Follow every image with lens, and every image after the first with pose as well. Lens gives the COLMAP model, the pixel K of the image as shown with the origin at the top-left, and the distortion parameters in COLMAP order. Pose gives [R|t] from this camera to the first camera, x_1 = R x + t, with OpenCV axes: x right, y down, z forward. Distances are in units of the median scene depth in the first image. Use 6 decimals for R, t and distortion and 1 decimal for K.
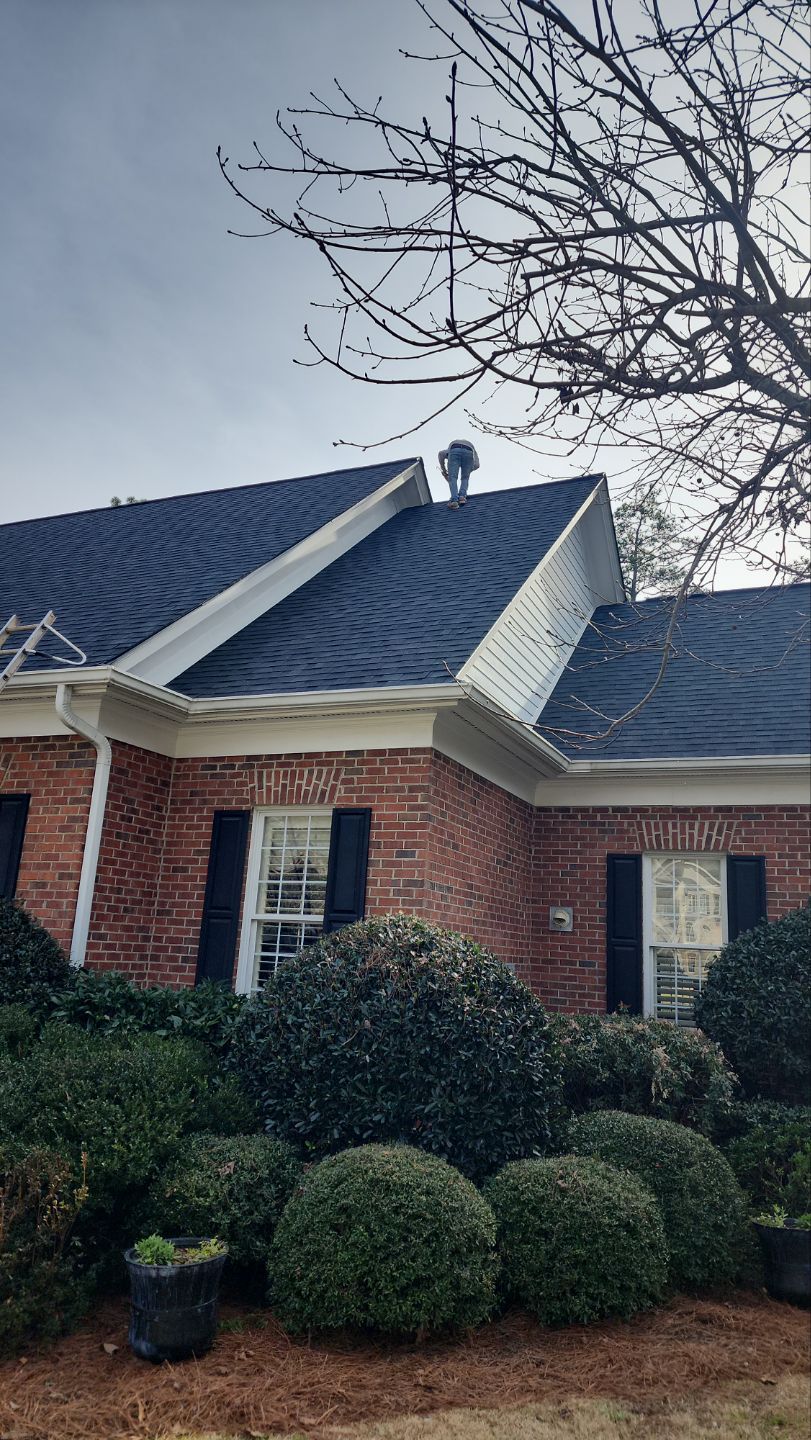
lens RADIAL K [[968.6, 0, 416.8], [0, 968.6, 711.2], [0, 0, 1]] dist [0.087896, -0.071891]
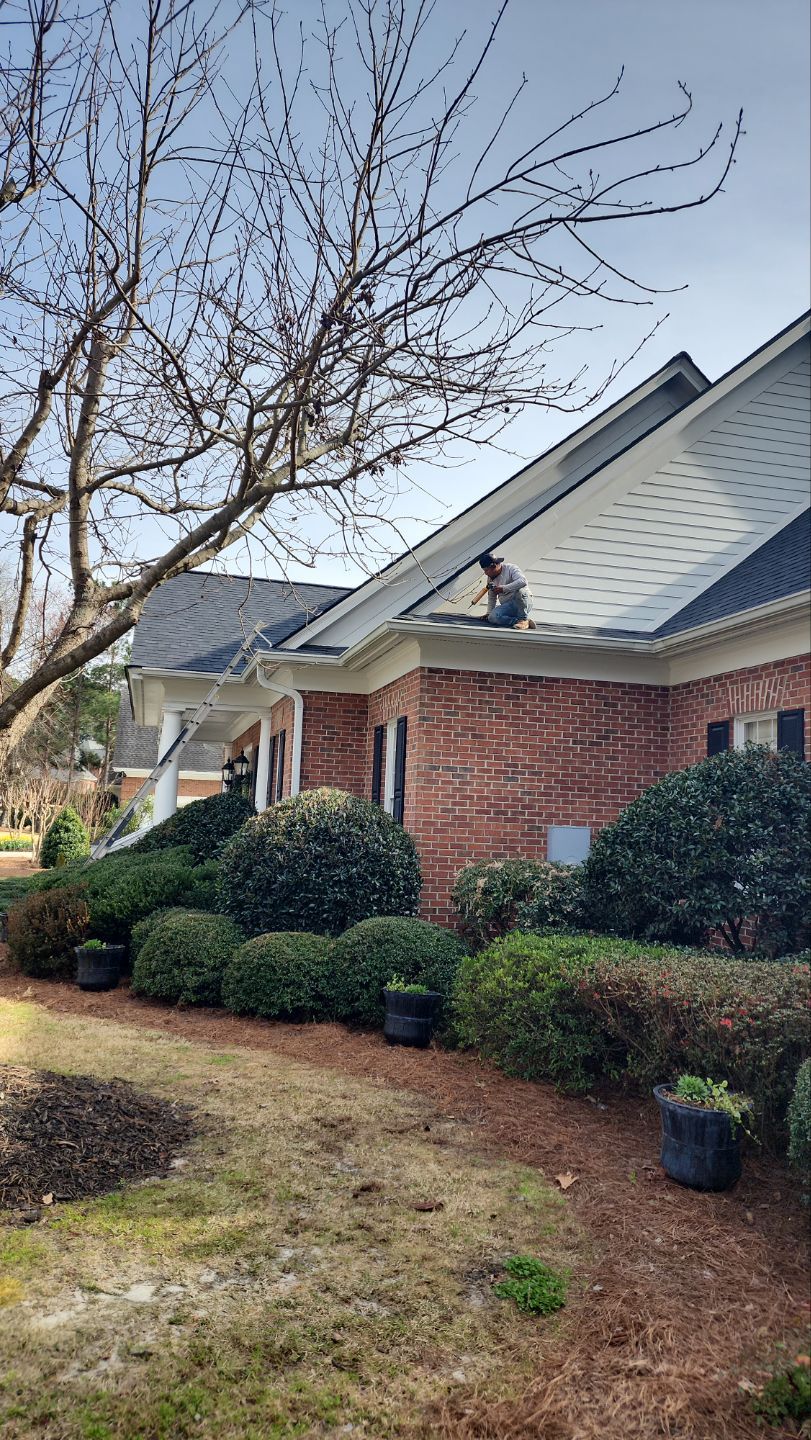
lens RADIAL K [[968.6, 0, 362.6], [0, 968.6, 722.7], [0, 0, 1]] dist [0.087896, -0.071891]
pose [[0.594683, -0.108211, -0.796645, 0.969401], [0.191945, 0.981355, 0.009983, 0.080280], [0.780711, -0.158849, 0.604366, 0.113477]]
